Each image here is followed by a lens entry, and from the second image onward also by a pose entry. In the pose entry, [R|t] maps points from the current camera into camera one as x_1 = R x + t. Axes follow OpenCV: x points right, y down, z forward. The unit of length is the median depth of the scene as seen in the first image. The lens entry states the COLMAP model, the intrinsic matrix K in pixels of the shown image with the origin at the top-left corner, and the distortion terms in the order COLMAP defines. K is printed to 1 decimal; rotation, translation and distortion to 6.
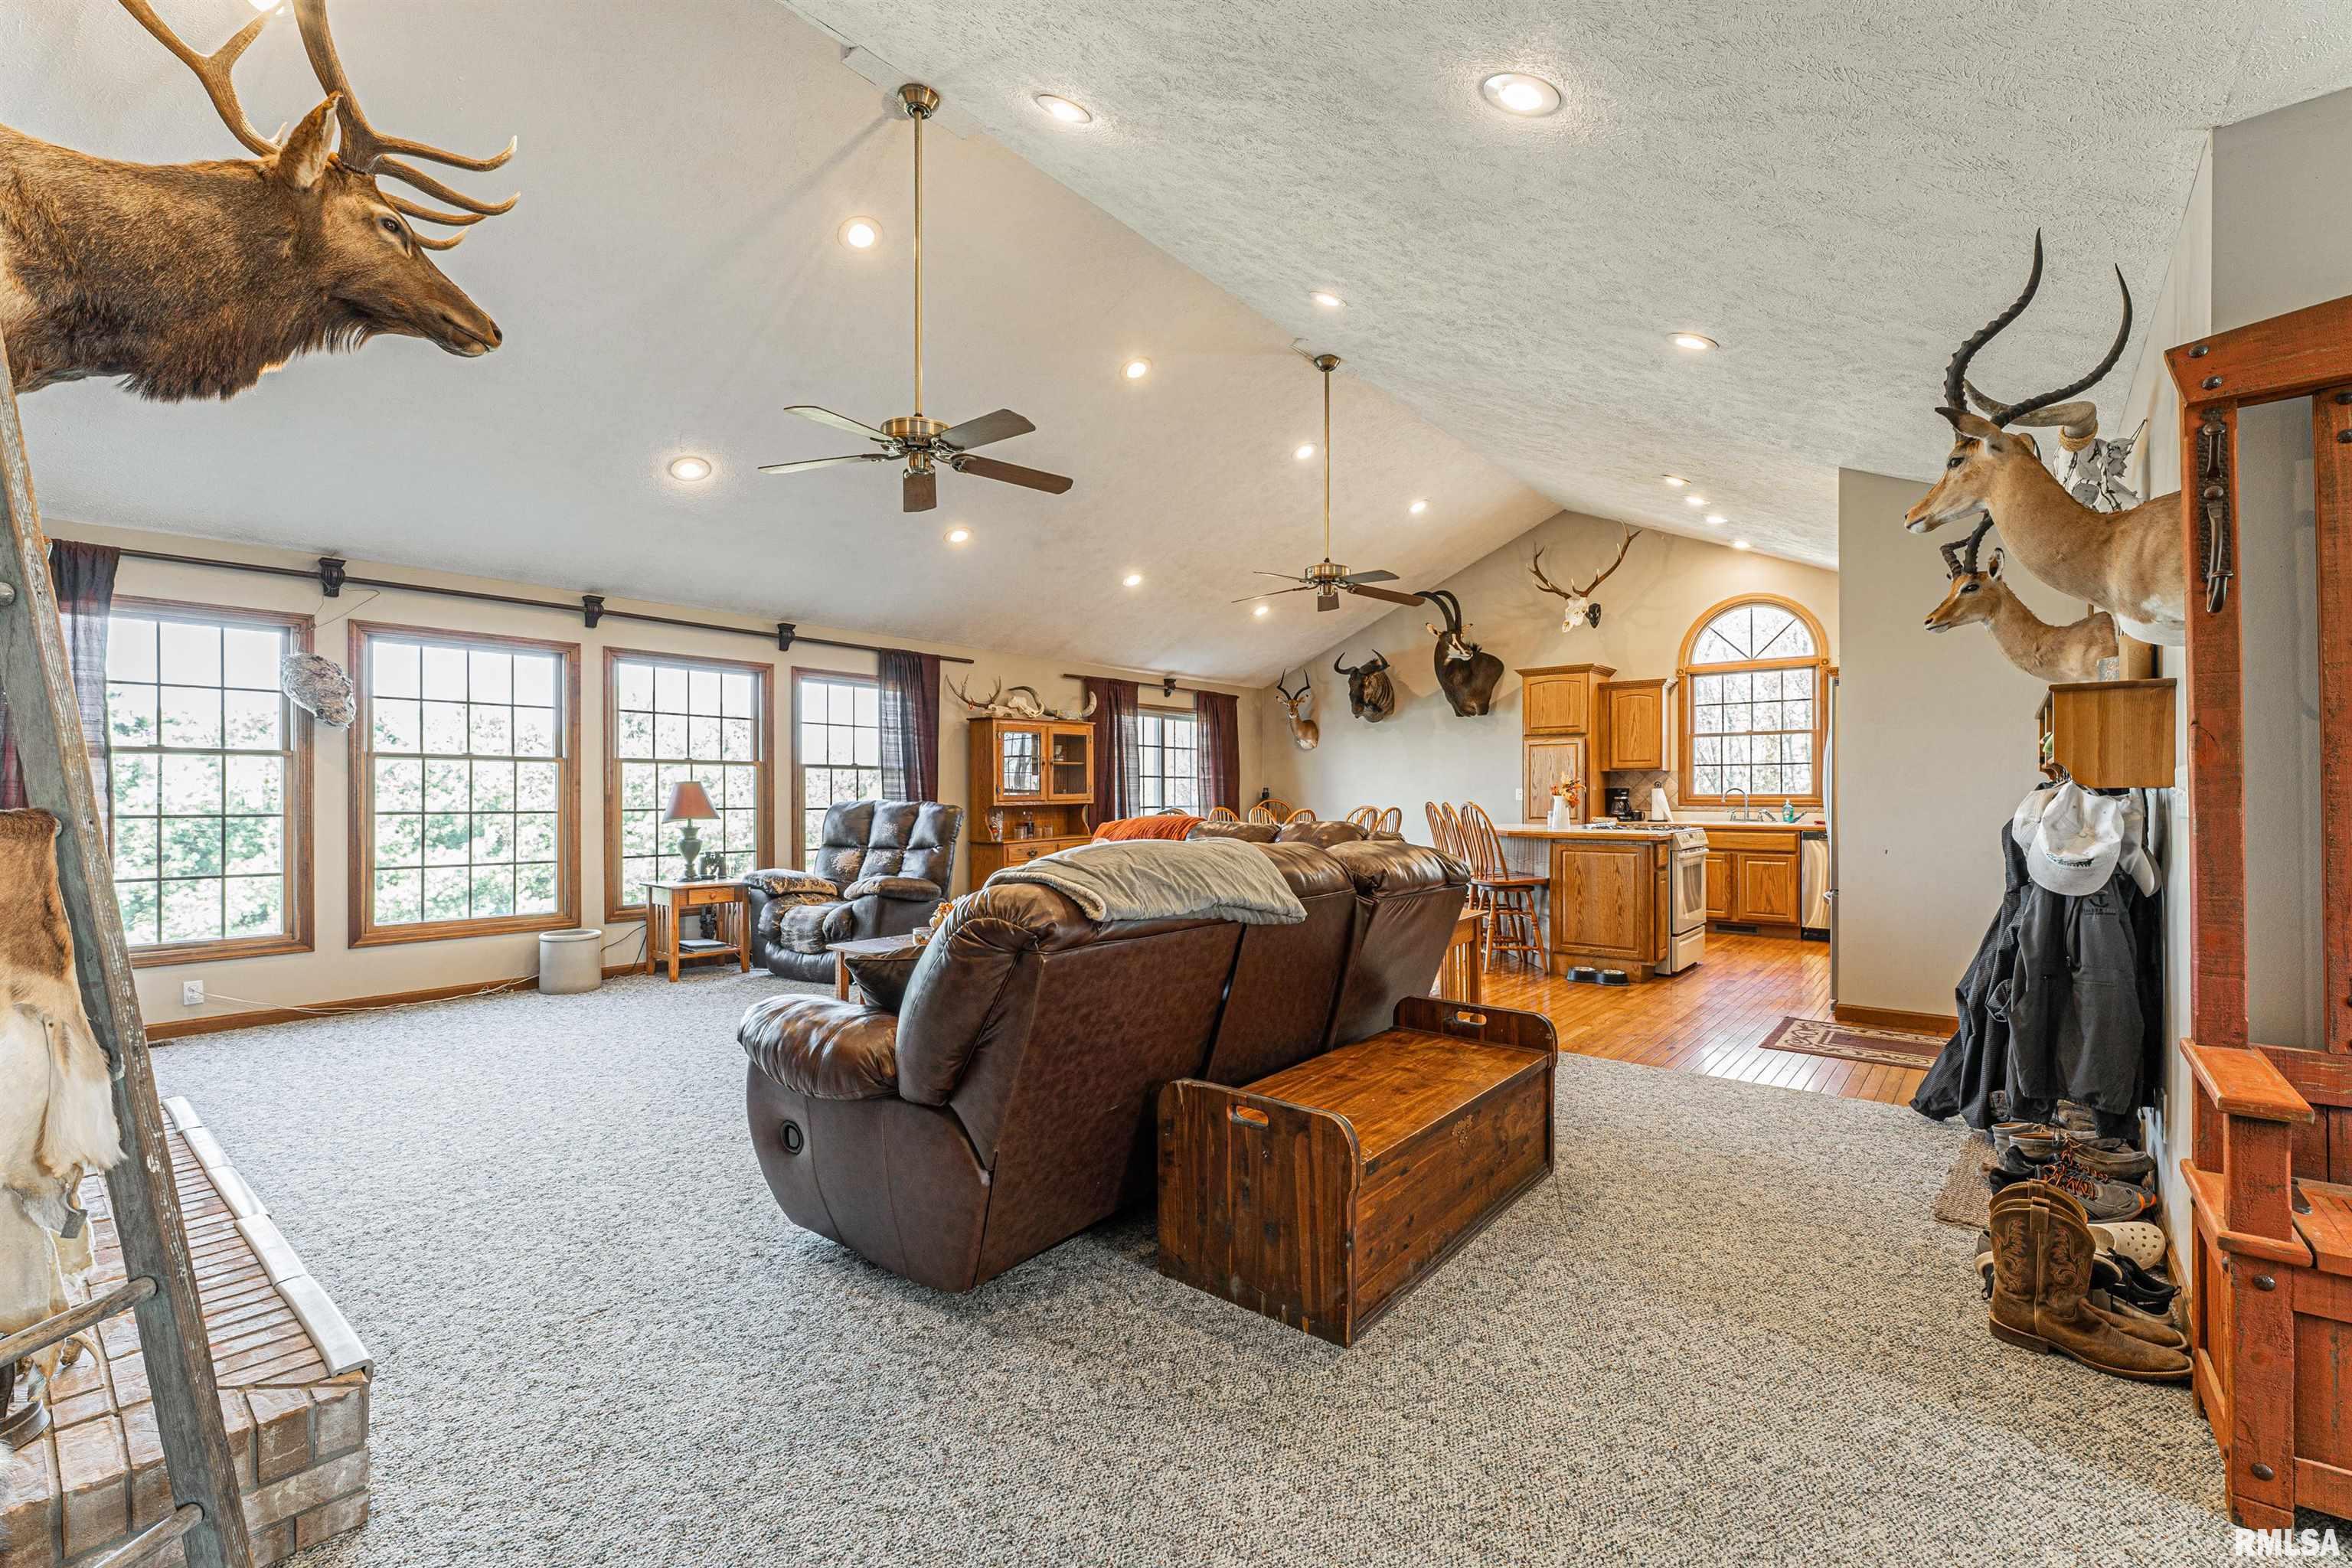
lens RADIAL K [[993.7, 0, 1162.1], [0, 993.7, 794.5], [0, 0, 1]] dist [-0.001985, -0.000811]
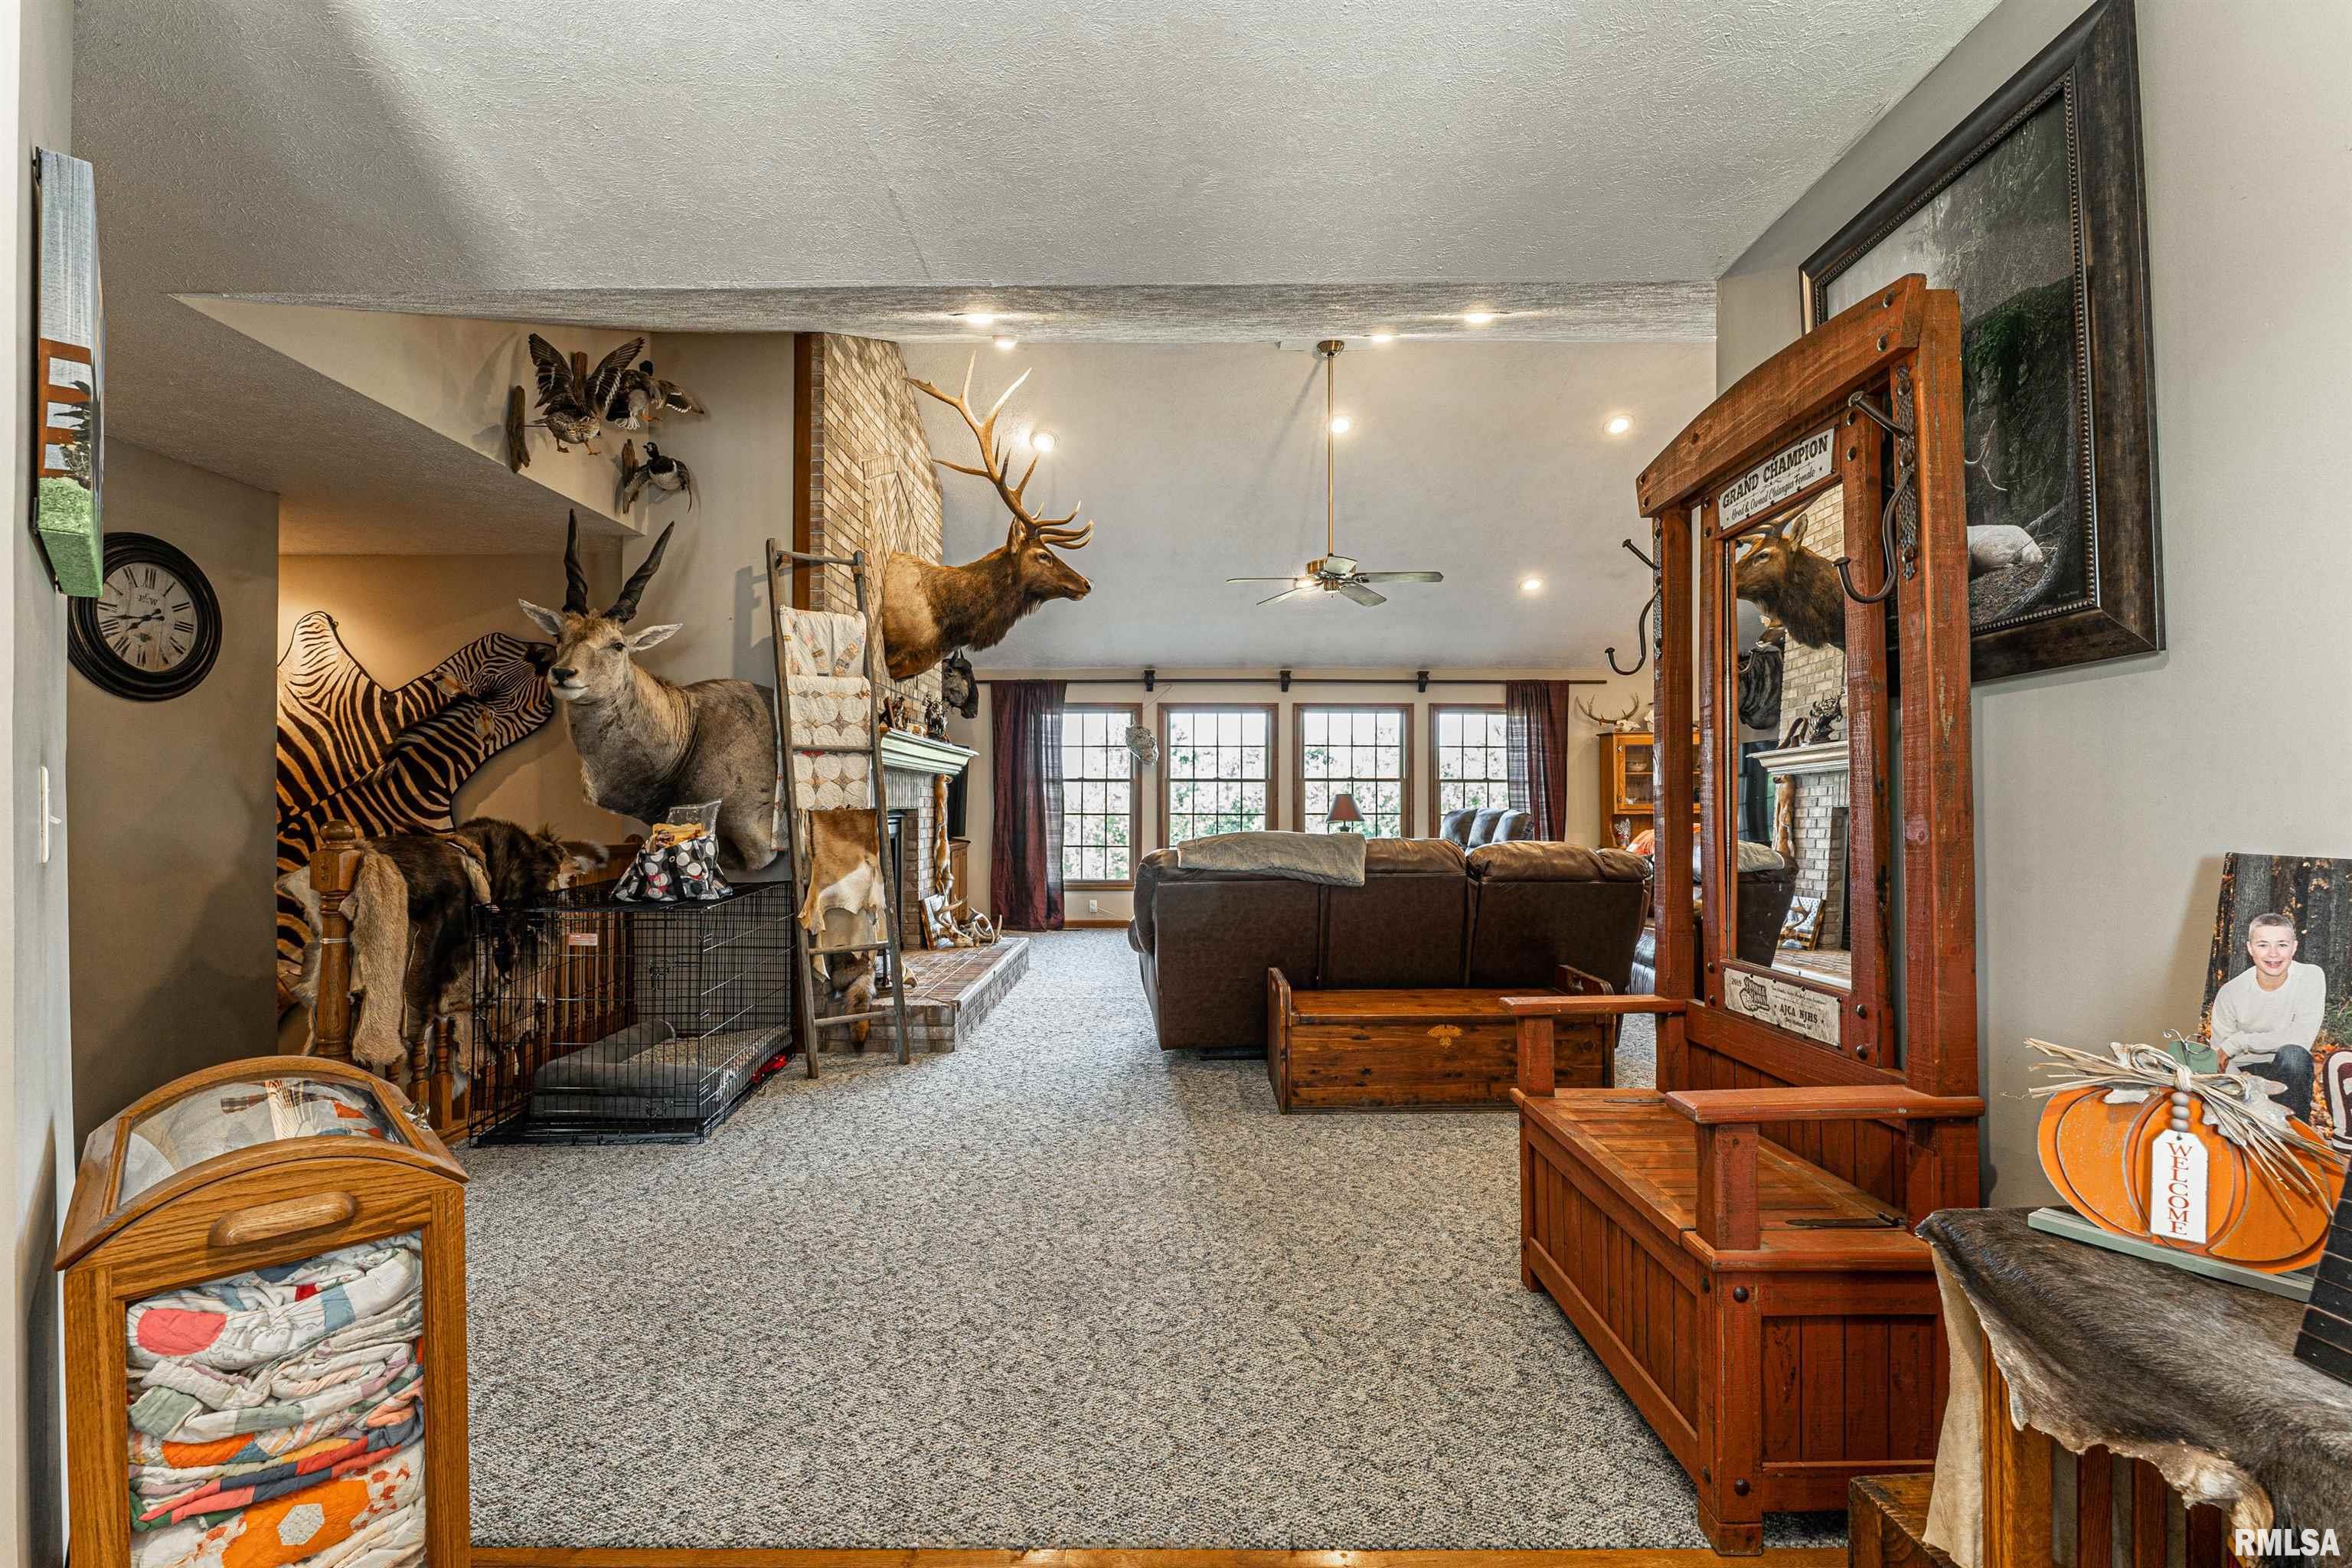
lens RADIAL K [[993.7, 0, 1162.1], [0, 993.7, 794.5], [0, 0, 1]] dist [-0.001985, -0.000811]
pose [[0.639546, -0.003980, -0.768743, 0.543657], [-0.001137, 0.999981, -0.006124, -0.003938], [0.768752, 0.004791, 0.639529, -0.120592]]
